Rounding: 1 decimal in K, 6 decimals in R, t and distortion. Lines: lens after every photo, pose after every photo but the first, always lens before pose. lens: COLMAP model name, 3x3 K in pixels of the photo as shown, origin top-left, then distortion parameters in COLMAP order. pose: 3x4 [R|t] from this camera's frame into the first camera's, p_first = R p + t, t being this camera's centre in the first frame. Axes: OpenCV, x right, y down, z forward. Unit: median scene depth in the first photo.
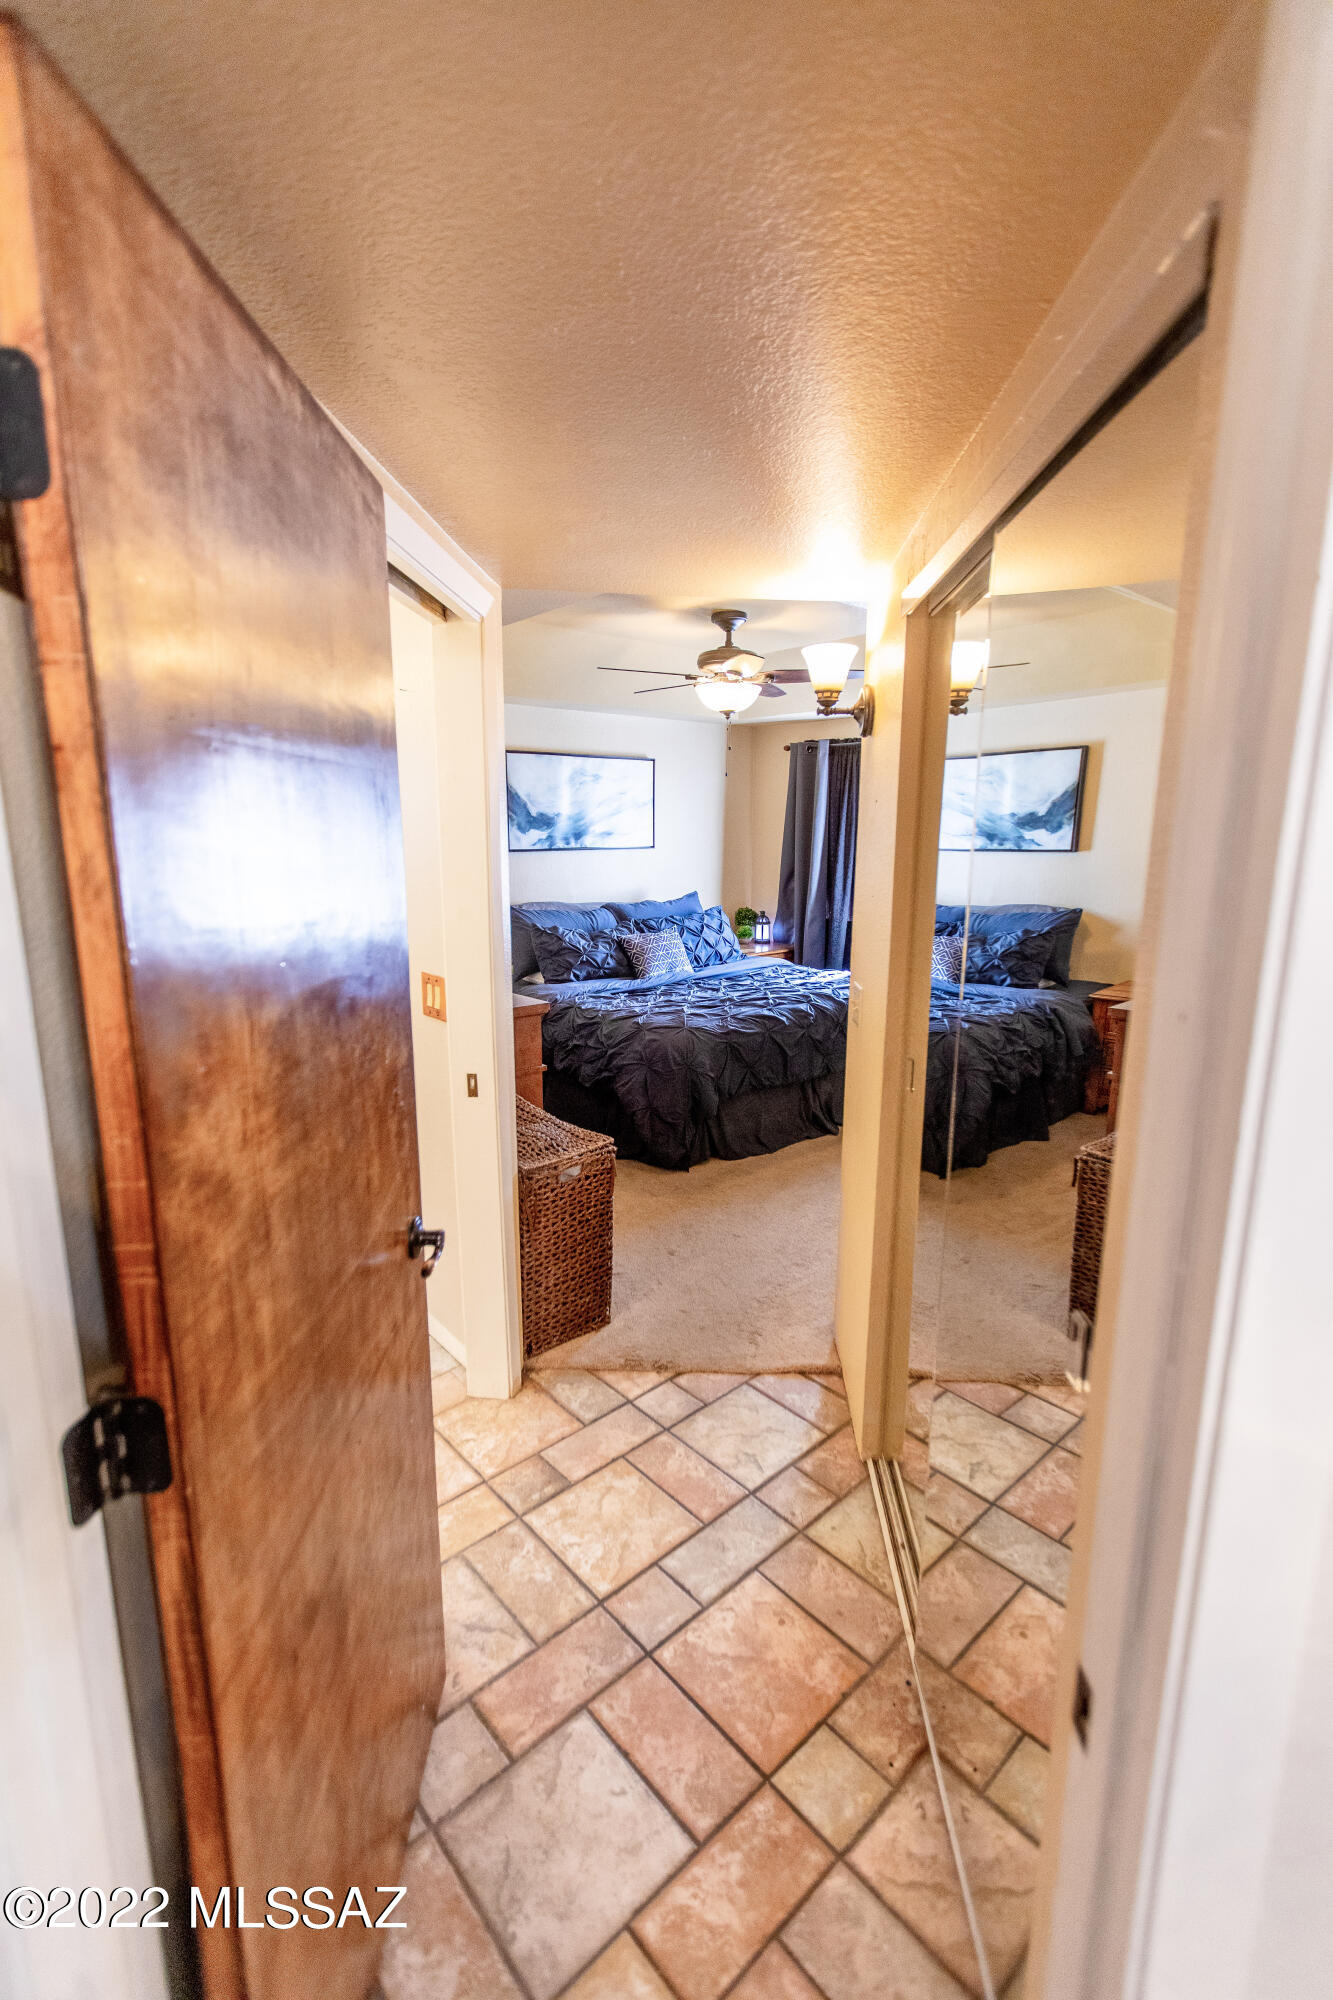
lens RADIAL K [[901.3, 0, 657.4], [0, 901.3, 1002.2], [0, 0, 1]] dist [-0.000472, 0.000207]
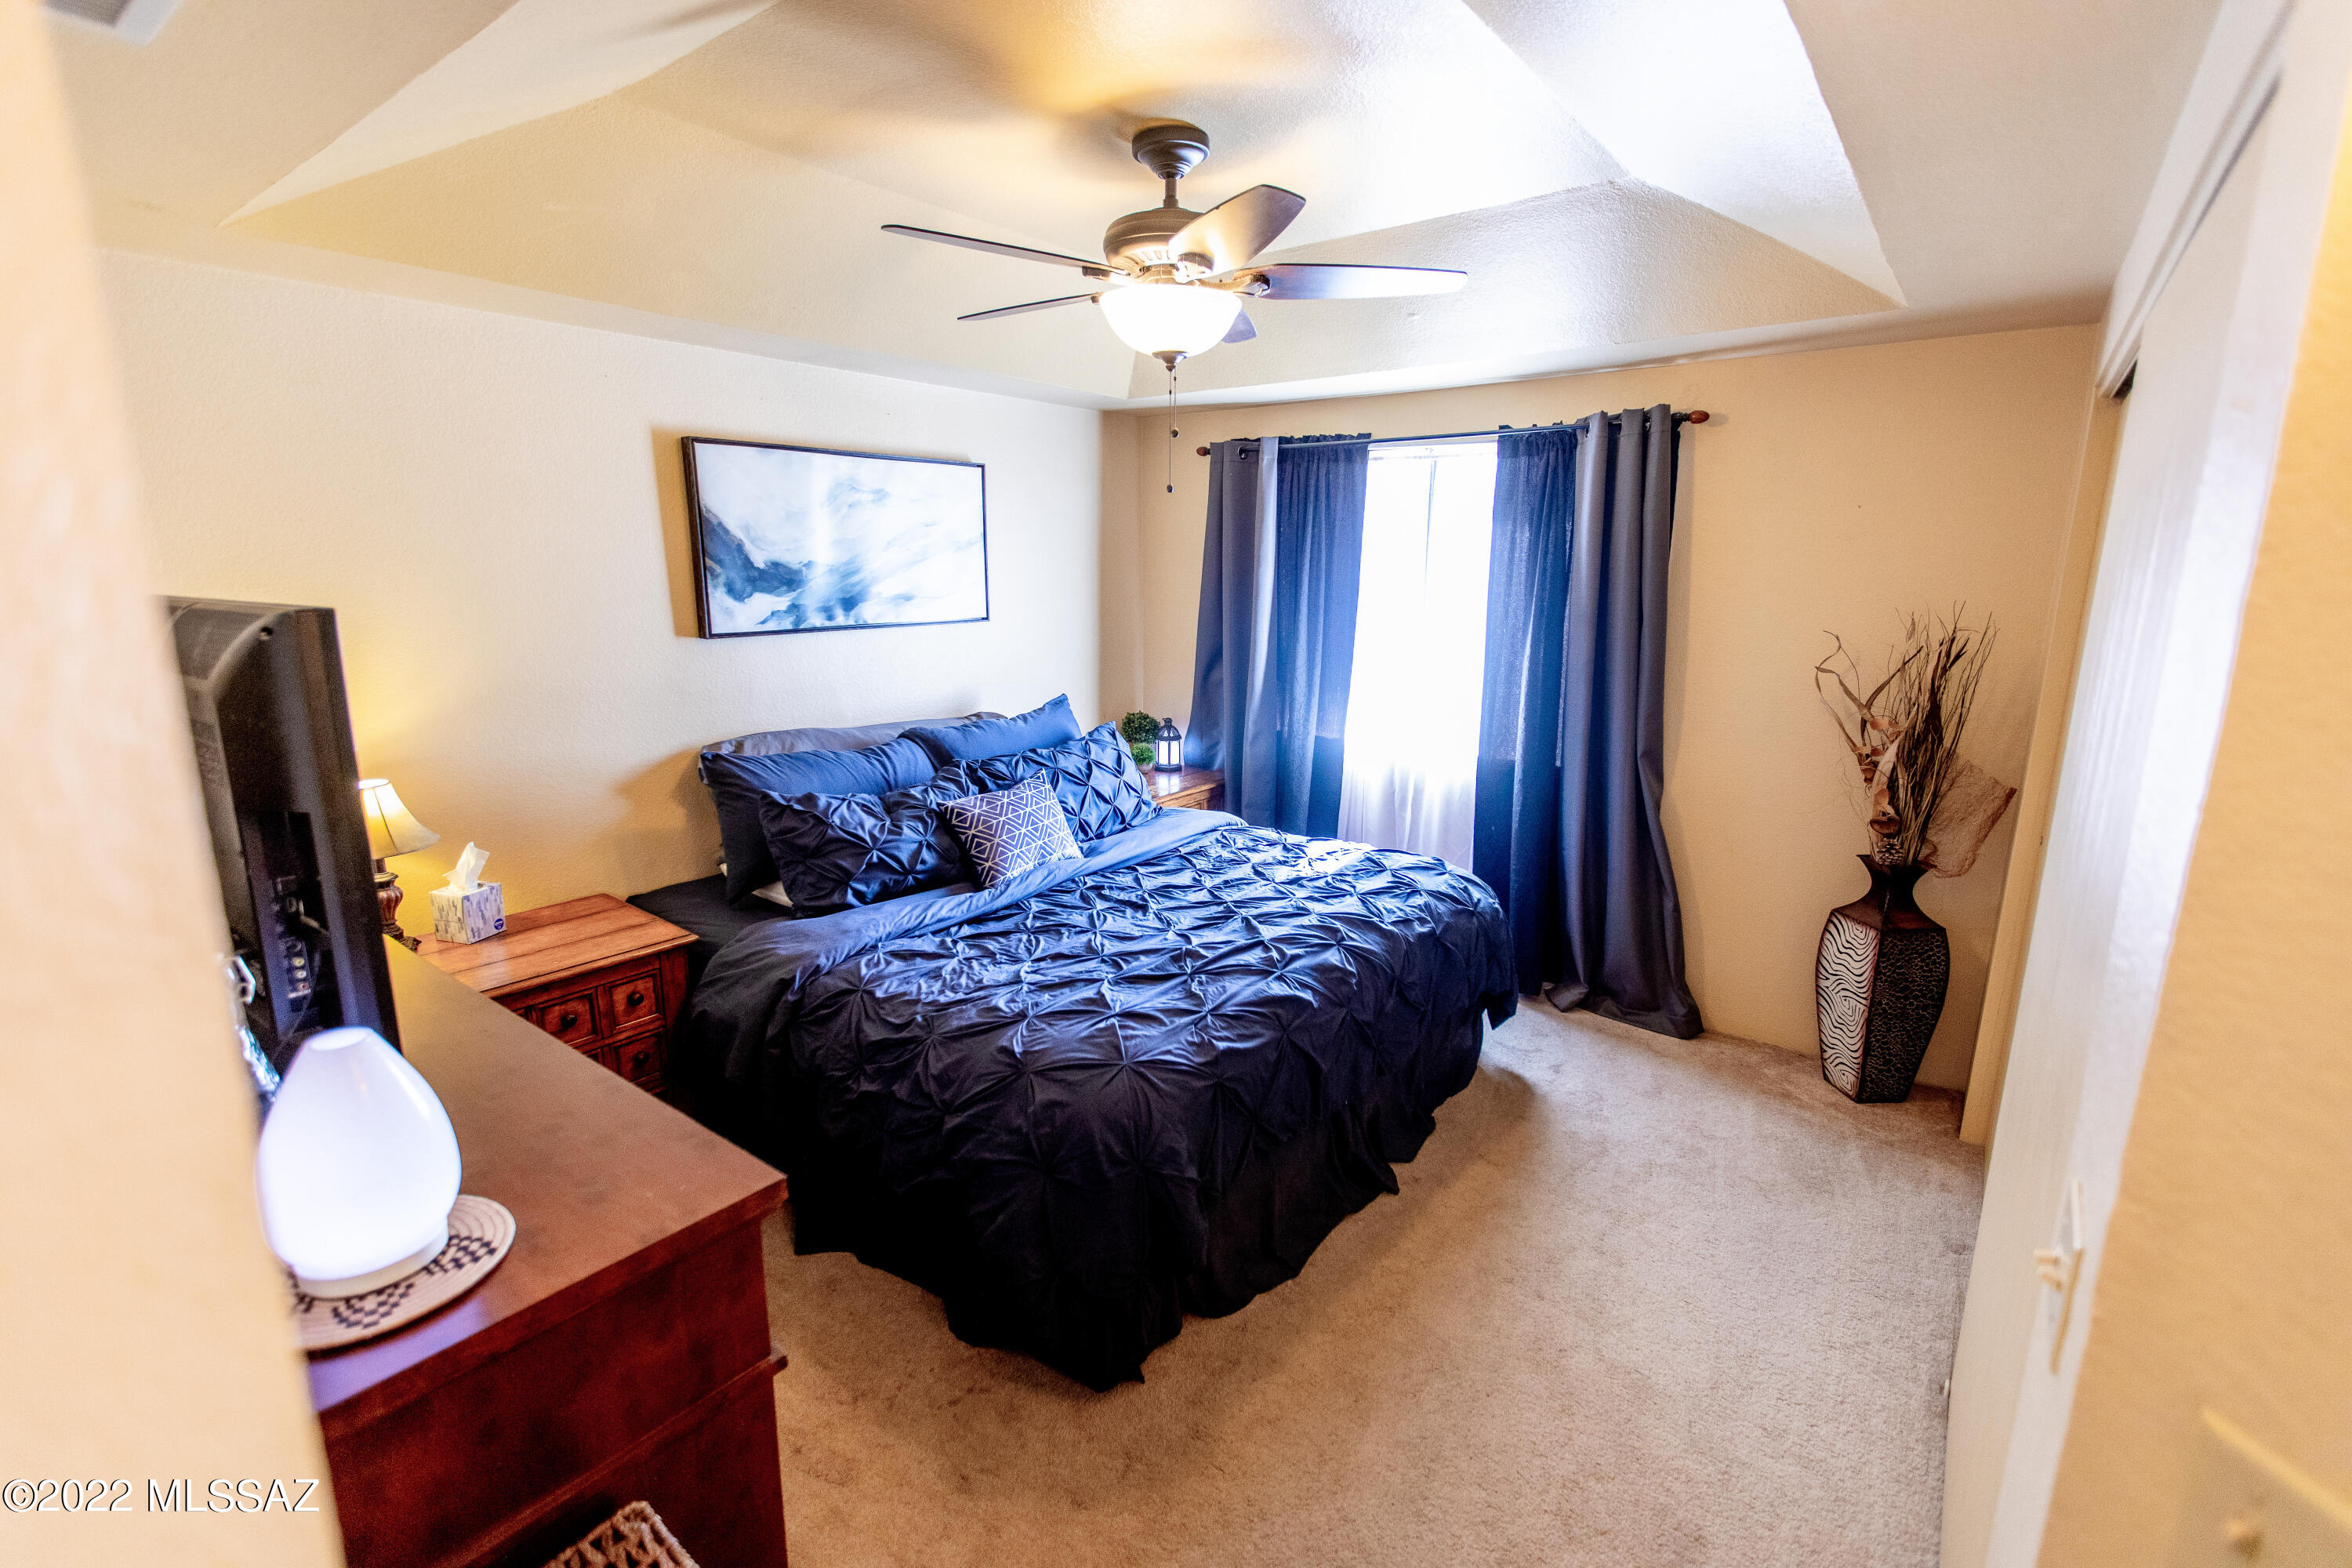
lens RADIAL K [[1060.0, 0, 1173.4], [0, 1060.0, 787.1], [0, 0, 1]] dist [-0.000472, 0.000207]
pose [[0.978877, -0.043144, 0.199847, -0.031840], [0.039685, 0.998986, 0.021285, -0.086168], [-0.200562, -0.012905, 0.979596, 0.361677]]
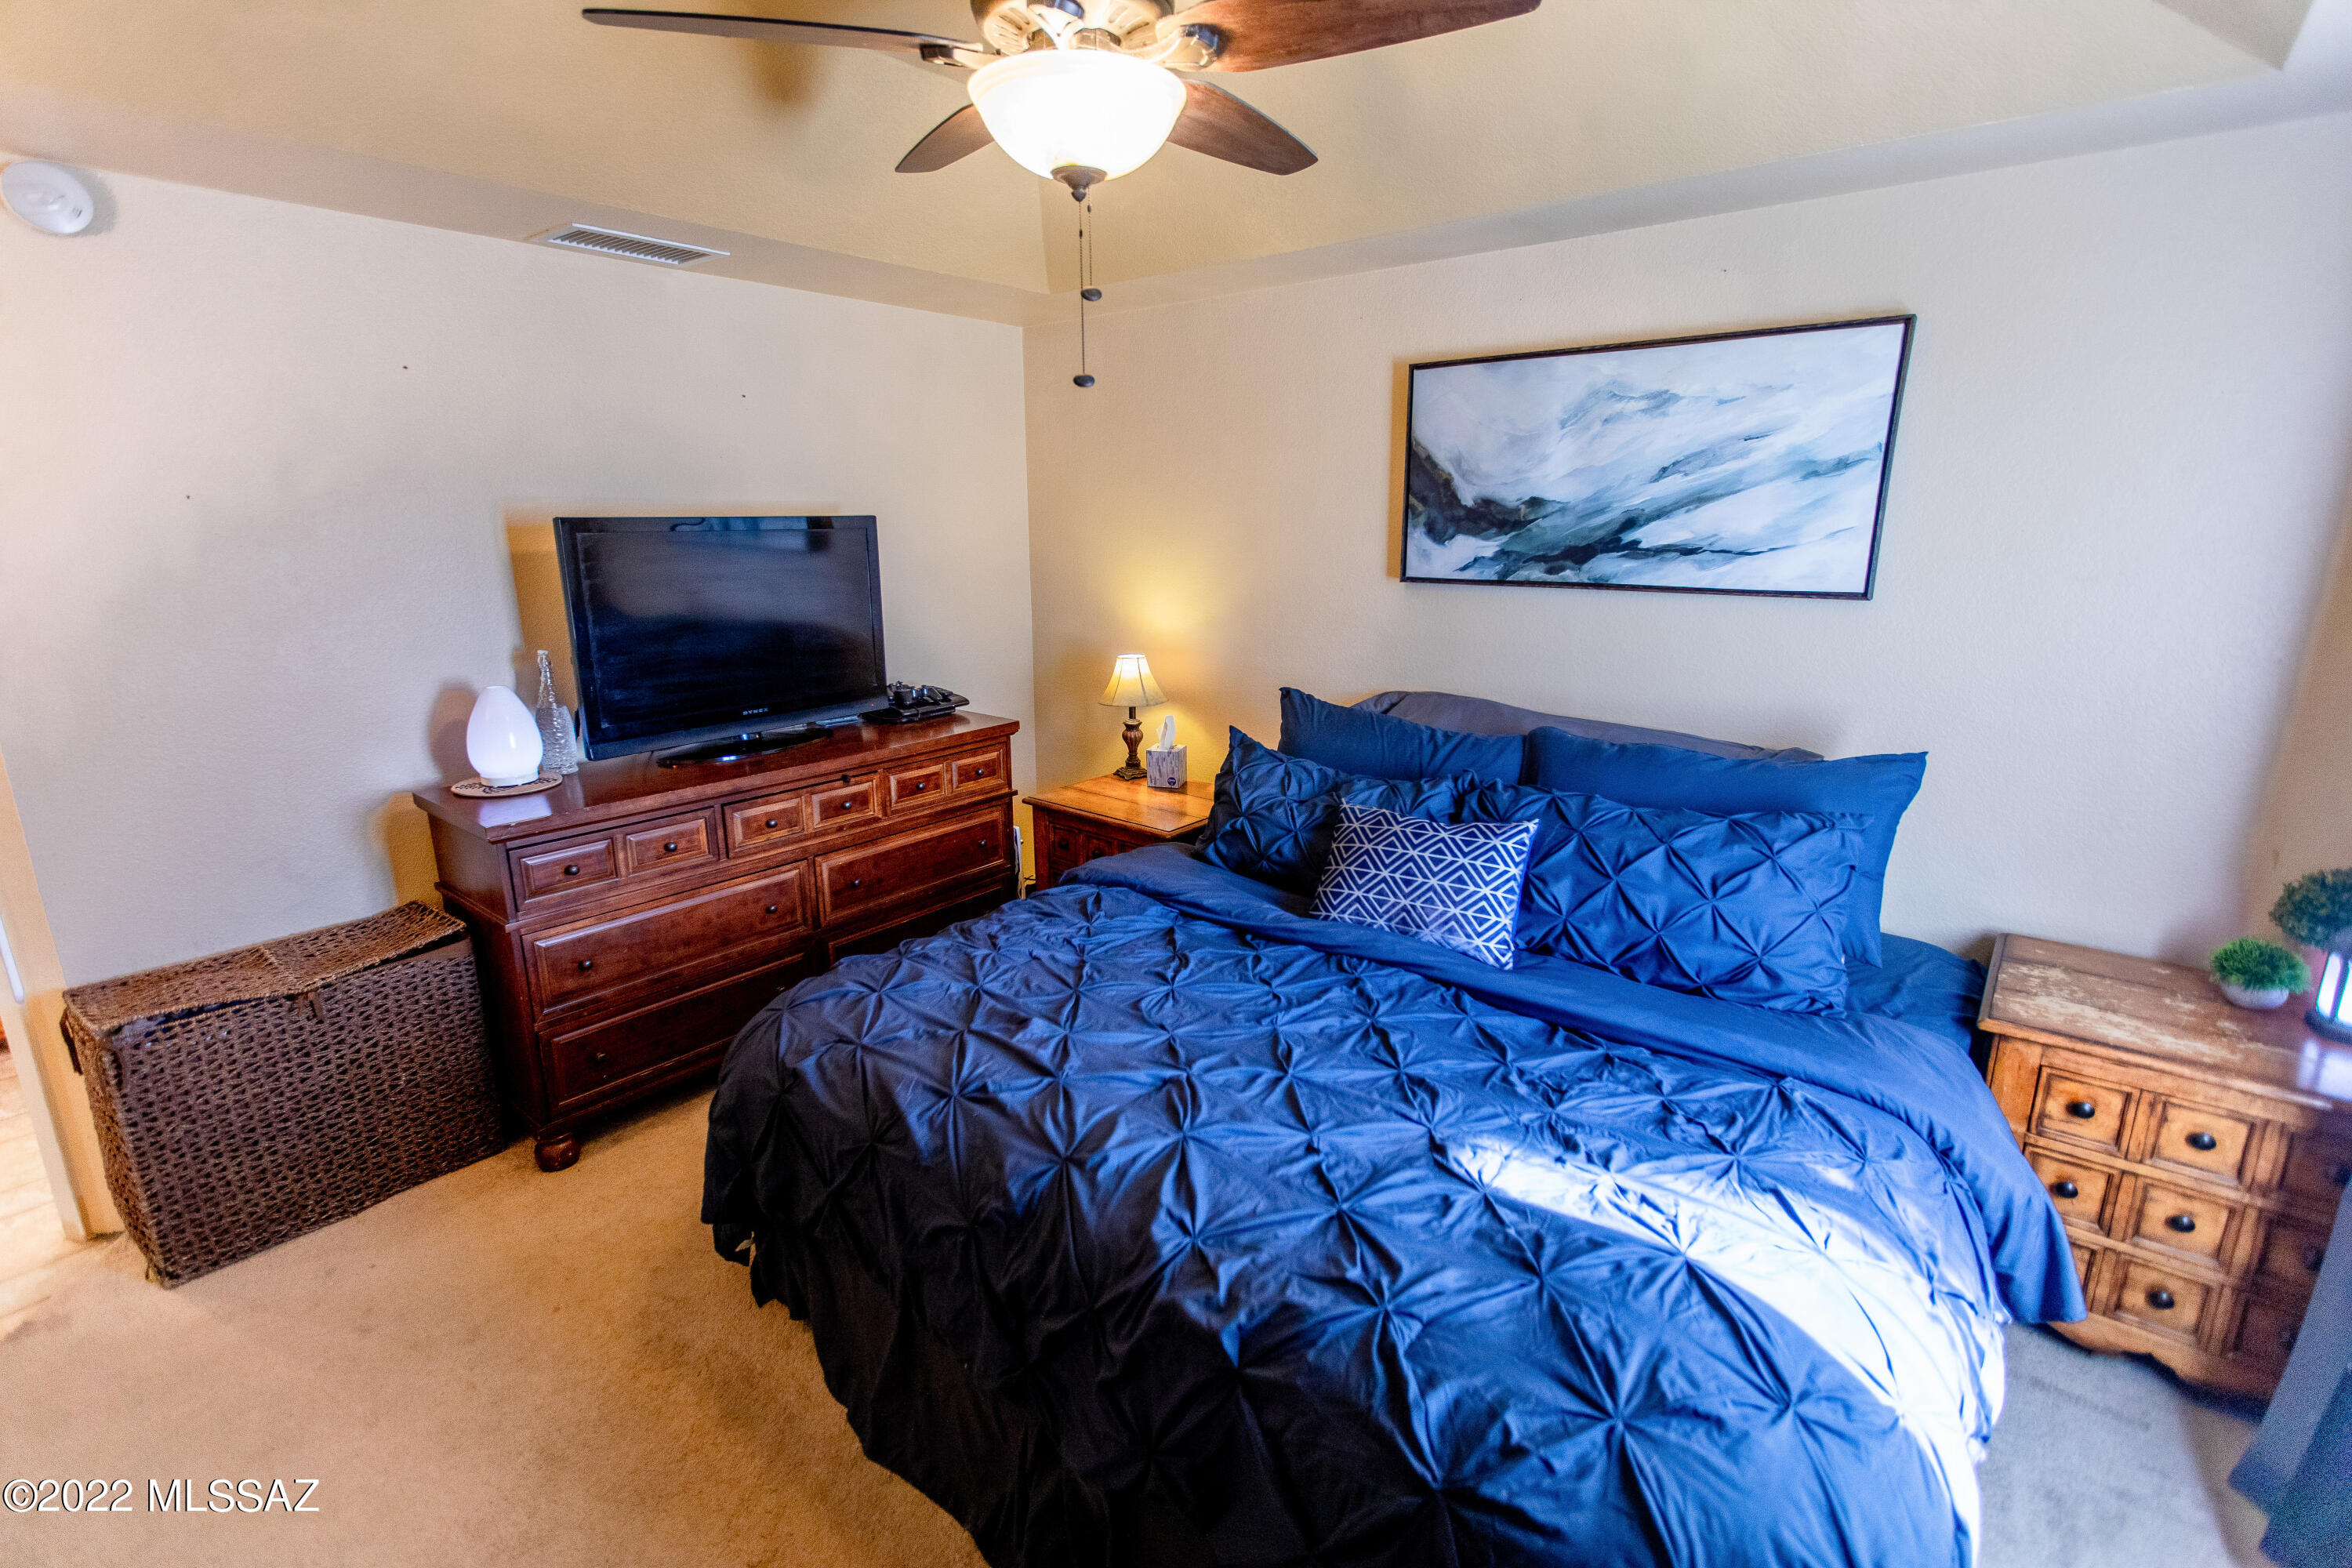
lens RADIAL K [[1060.0, 0, 1171.0], [0, 1060.0, 790.6], [0, 0, 1]] dist [-0.000472, 0.000207]
pose [[0.177968, 0.251975, -0.951229, 0.387947], [-0.187798, 0.957590, 0.218524, -0.162599], [0.965950, 0.139748, 0.217740, 0.782582]]
